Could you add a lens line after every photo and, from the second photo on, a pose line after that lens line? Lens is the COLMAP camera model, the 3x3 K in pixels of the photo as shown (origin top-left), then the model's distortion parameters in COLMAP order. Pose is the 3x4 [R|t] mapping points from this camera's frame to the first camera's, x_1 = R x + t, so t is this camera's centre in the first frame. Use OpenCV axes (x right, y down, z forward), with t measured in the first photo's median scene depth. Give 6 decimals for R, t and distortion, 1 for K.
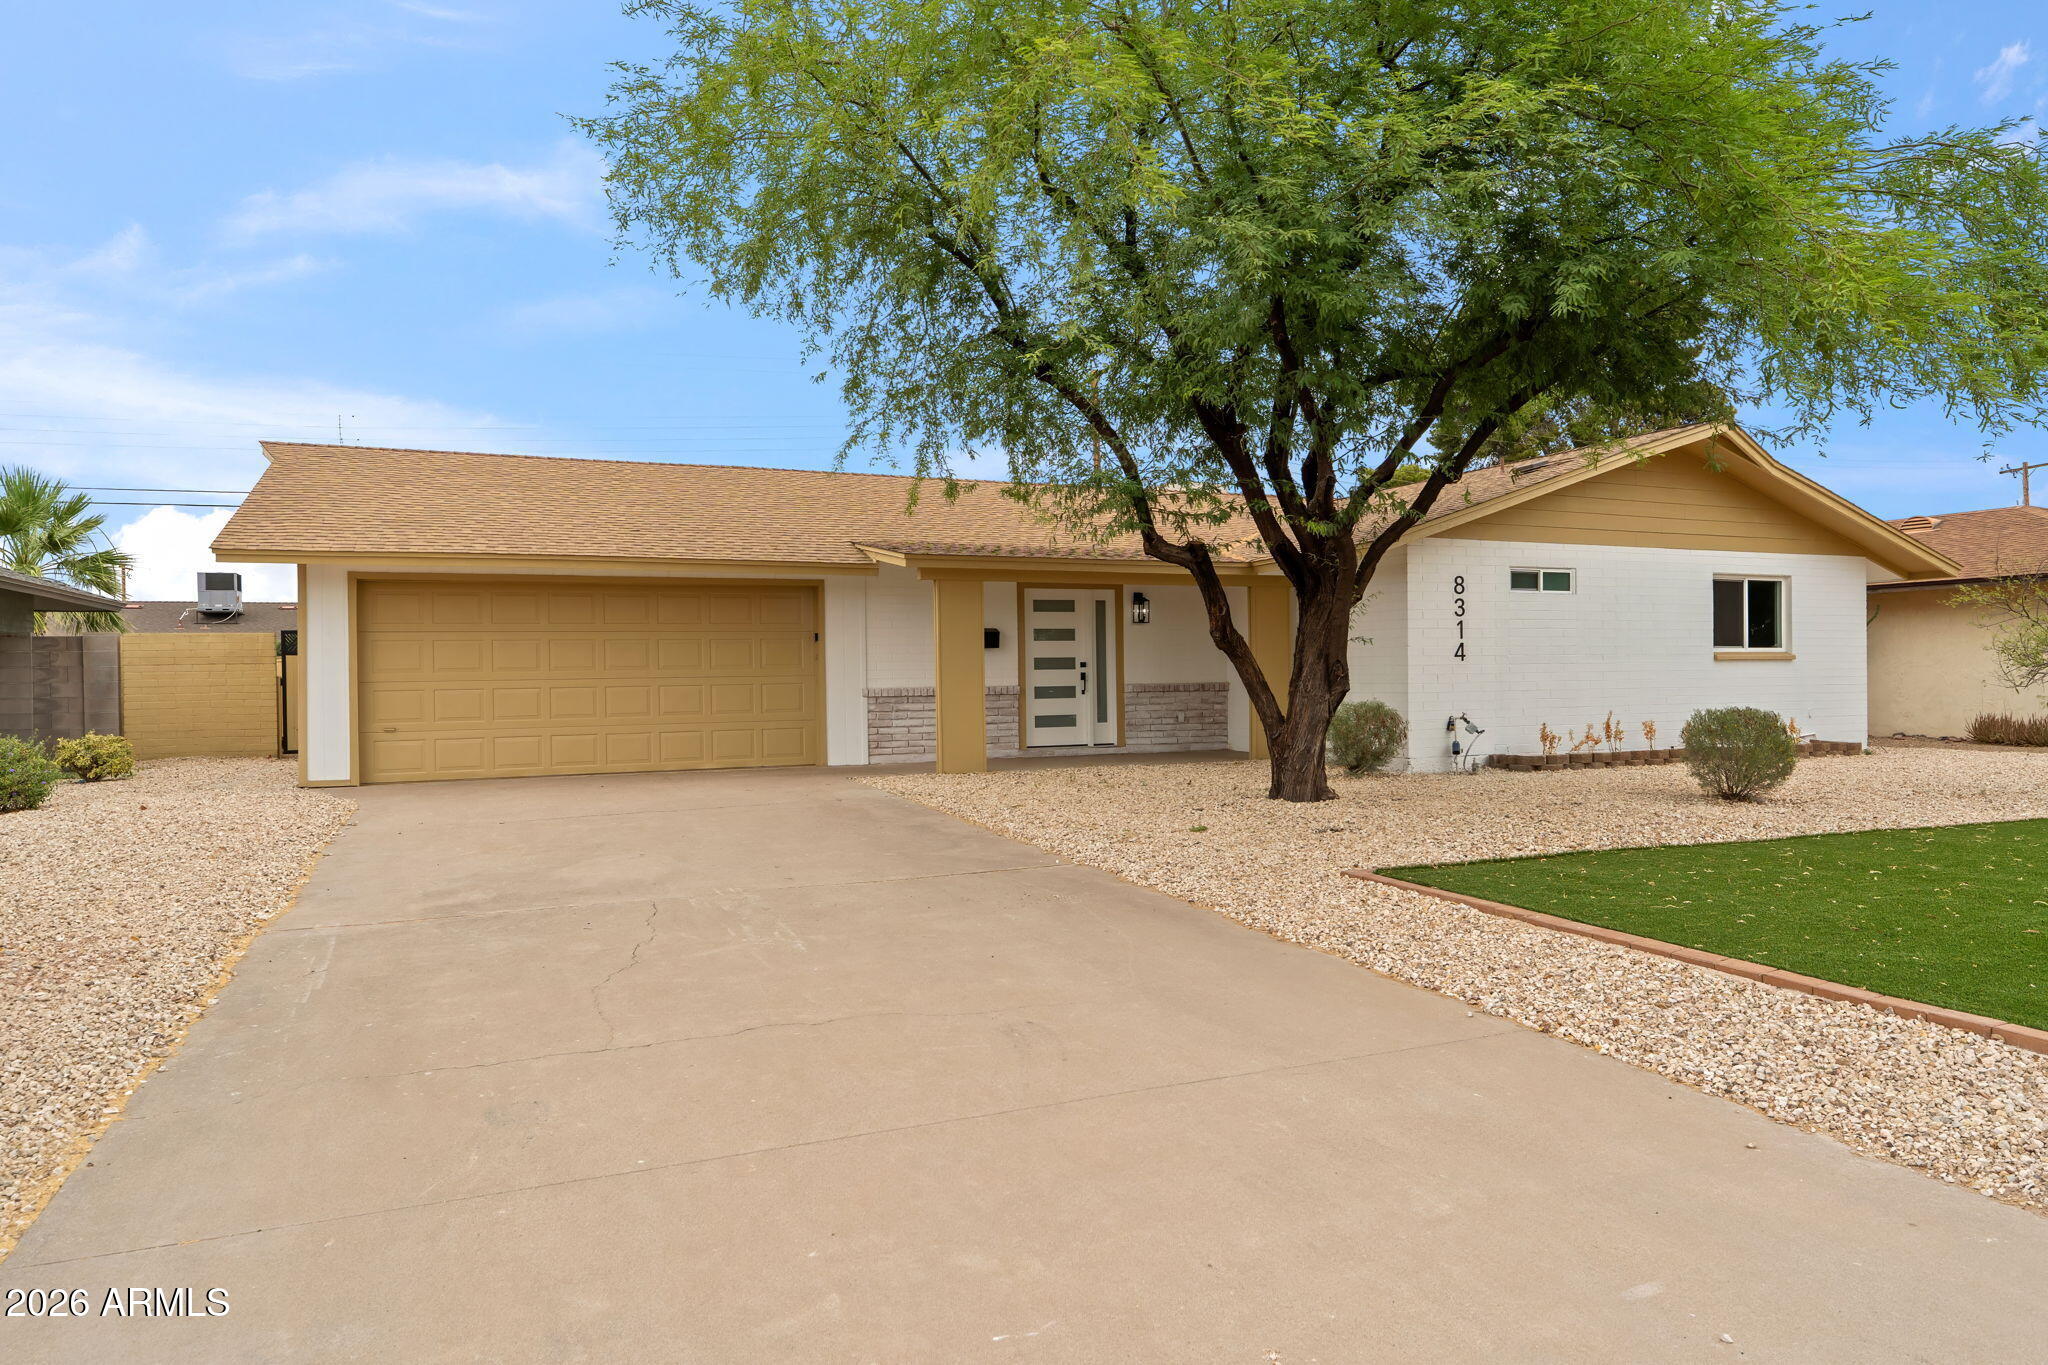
lens RADIAL K [[1407.2, 0, 1029.3], [0, 1407.2, 647.4], [0, 0, 1]] dist [-0.000873, 0.000119]
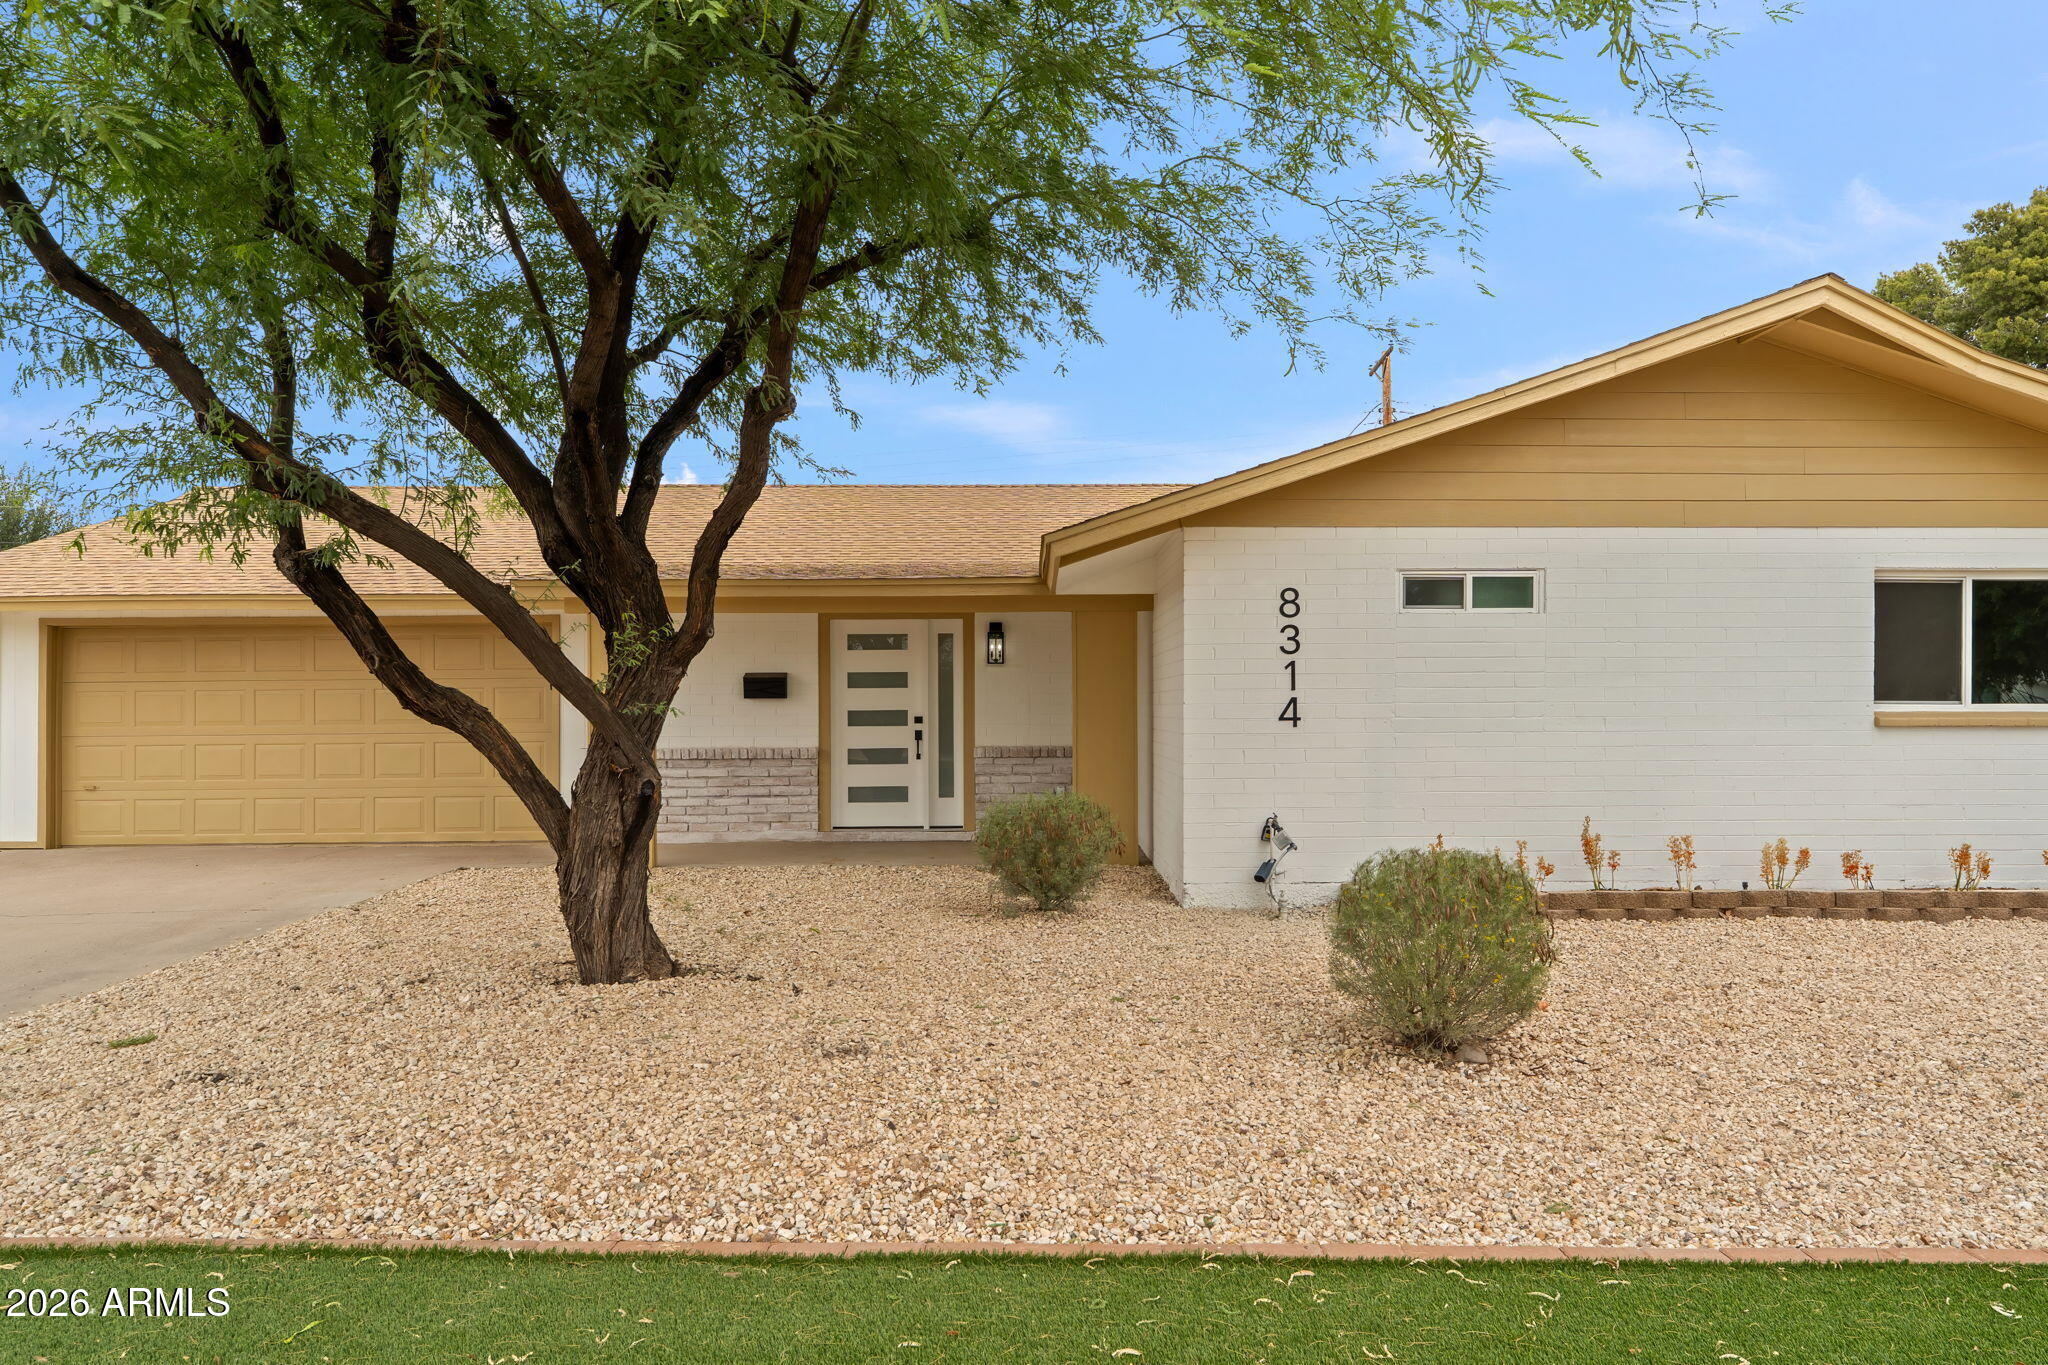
lens RADIAL K [[1325.3, 0, 1024.0], [0, 1325.3, 682.5], [0, 0, 1]] dist [-0.006584, -0.003154]
pose [[0.913897, -0.000159, -0.405946, 0.388487], [0.002981, 0.999976, 0.006318, -0.012339], [0.405936, -0.006984, 0.913875, 0.386948]]
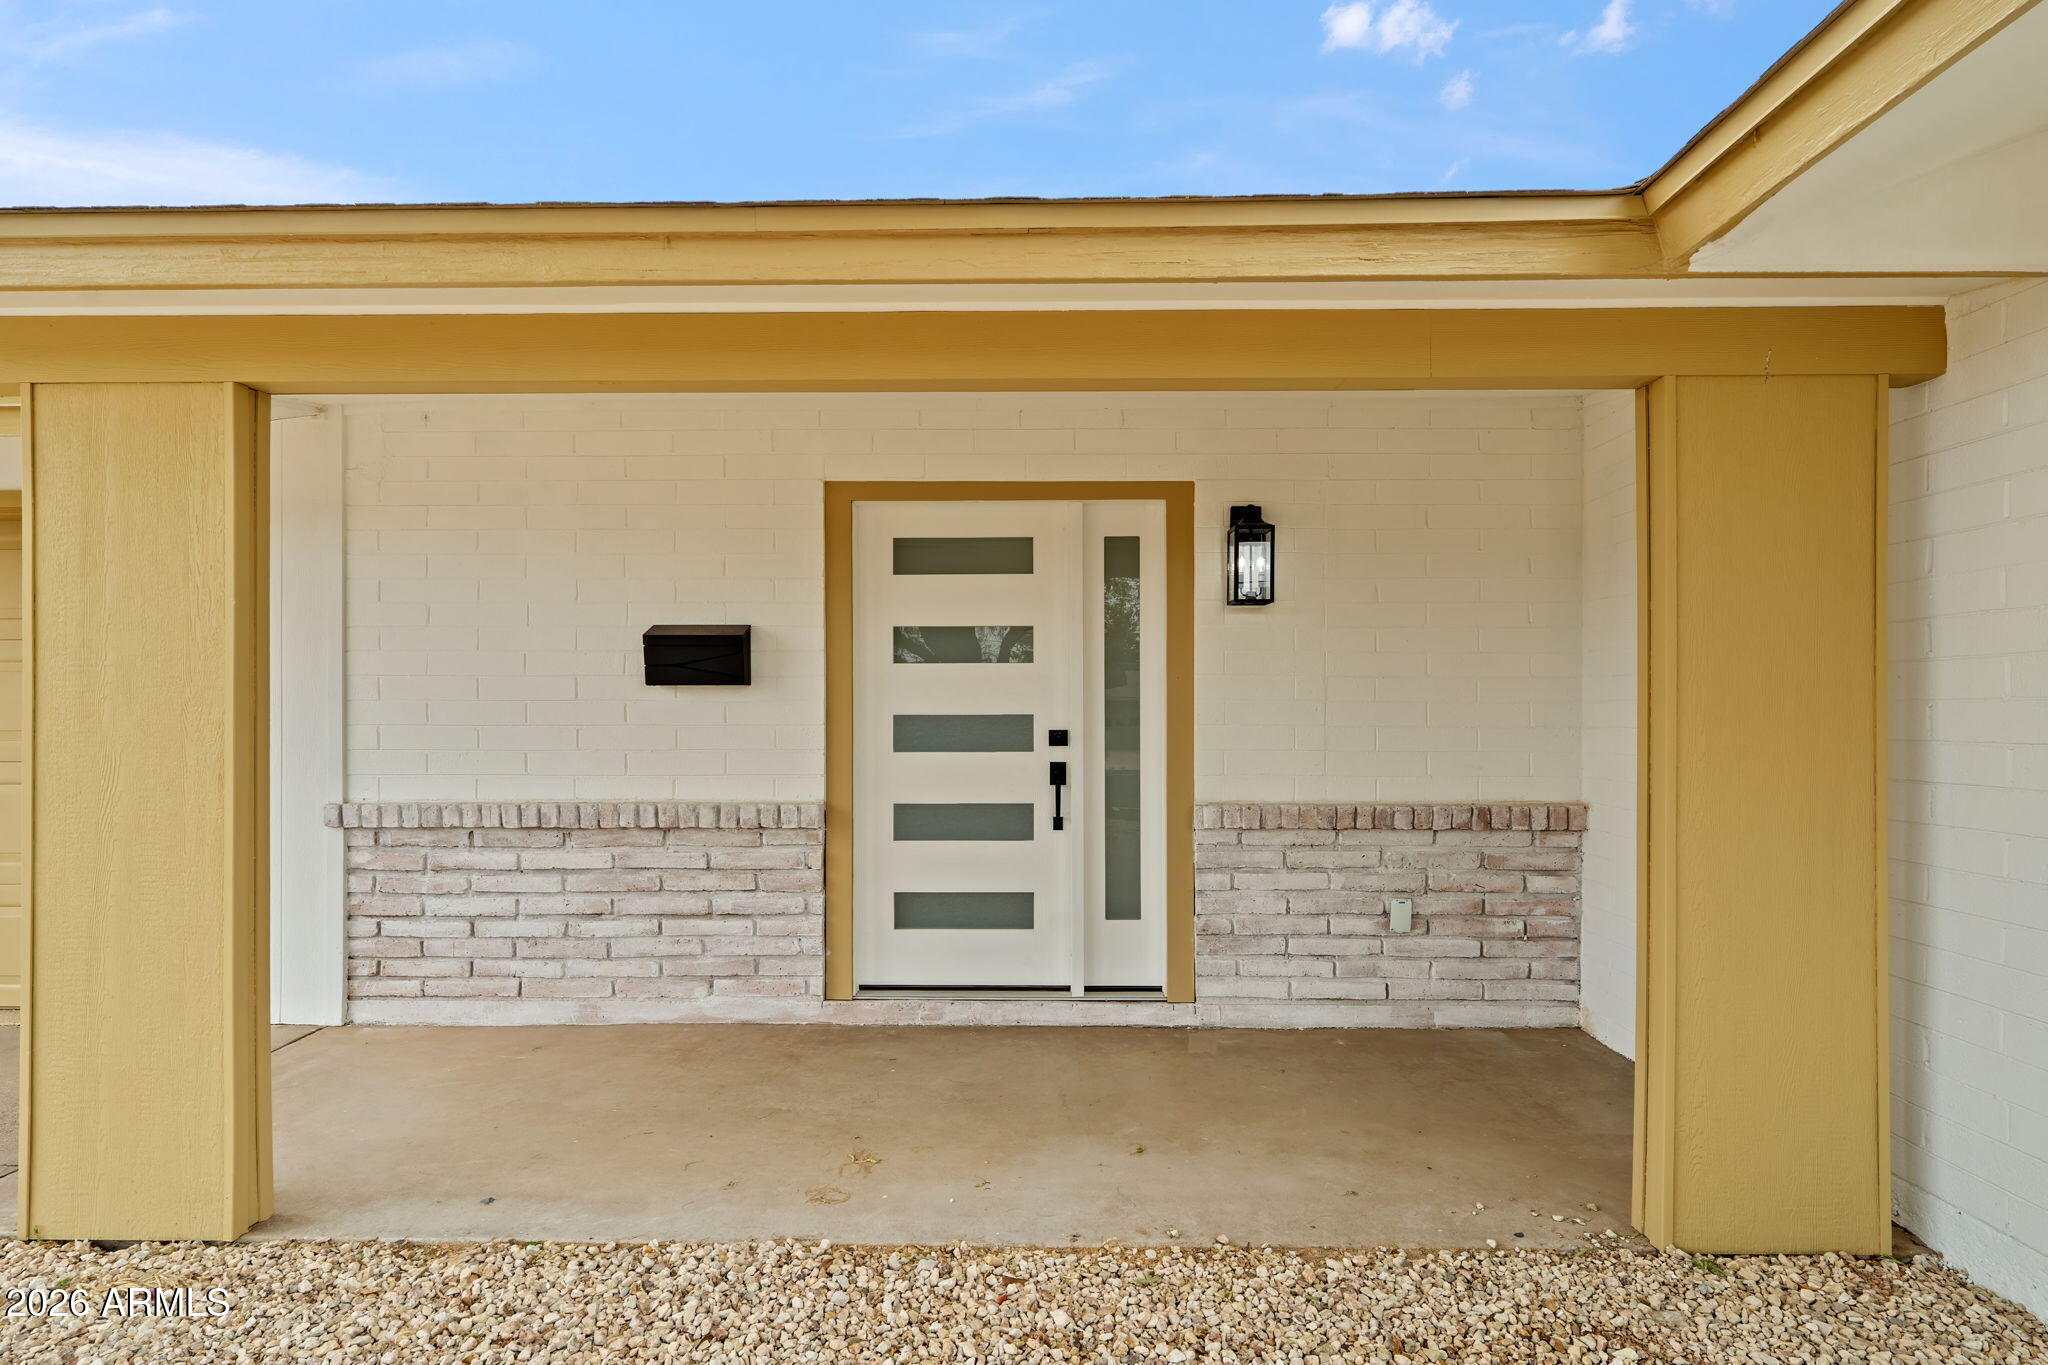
lens RADIAL K [[1325.3, 0, 1024.0], [0, 1325.3, 682.5], [0, 0, 1]] dist [-0.006584, -0.003154]
pose [[0.901282, 0.002302, -0.433226, 0.166758], [-0.000582, 0.999991, 0.004105, -0.001577], [0.433232, -0.003448, 0.901276, 0.745685]]
